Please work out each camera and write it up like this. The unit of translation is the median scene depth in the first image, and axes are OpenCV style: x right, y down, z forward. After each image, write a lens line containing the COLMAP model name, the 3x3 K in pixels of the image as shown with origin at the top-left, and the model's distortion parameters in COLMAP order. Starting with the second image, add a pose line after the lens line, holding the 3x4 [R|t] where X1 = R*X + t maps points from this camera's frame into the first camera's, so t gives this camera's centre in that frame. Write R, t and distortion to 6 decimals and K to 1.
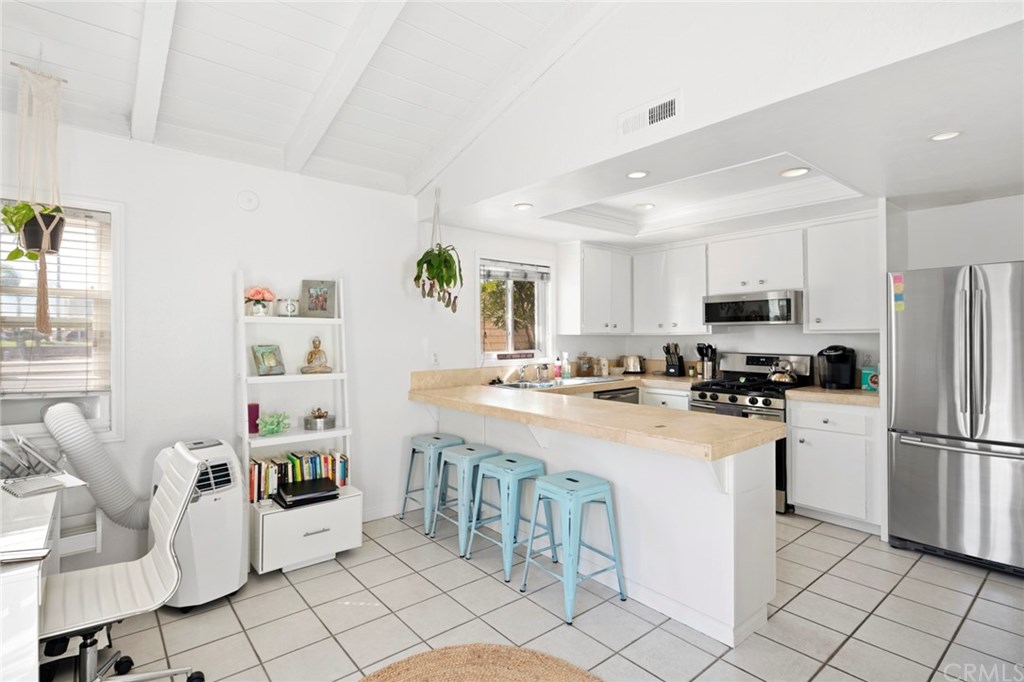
lens RADIAL K [[503.7, 0, 507.7], [0, 503.7, 334.6], [0, 0, 1]] dist [0.000450, 0.000230]
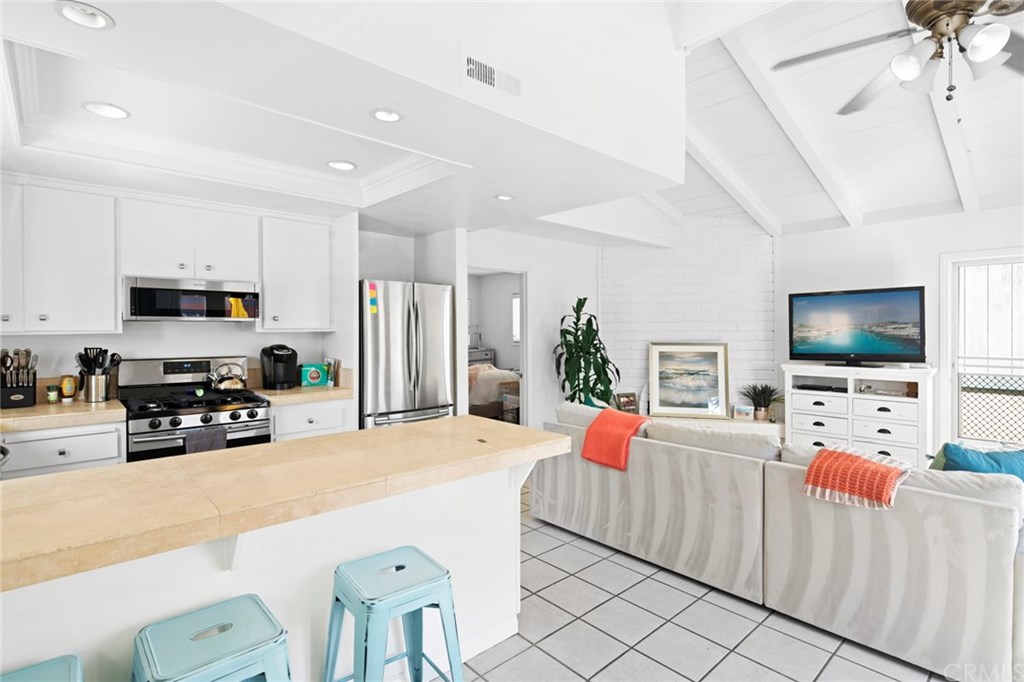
lens RADIAL K [[503.7, 0, 509.9], [0, 503.7, 338.6], [0, 0, 1]] dist [0.000450, 0.000230]
pose [[-0.032294, -0.016472, 0.999343, -0.315508], [0.001394, 0.999862, 0.016525, -0.004874], [-0.999477, 0.001927, -0.032267, 0.553725]]
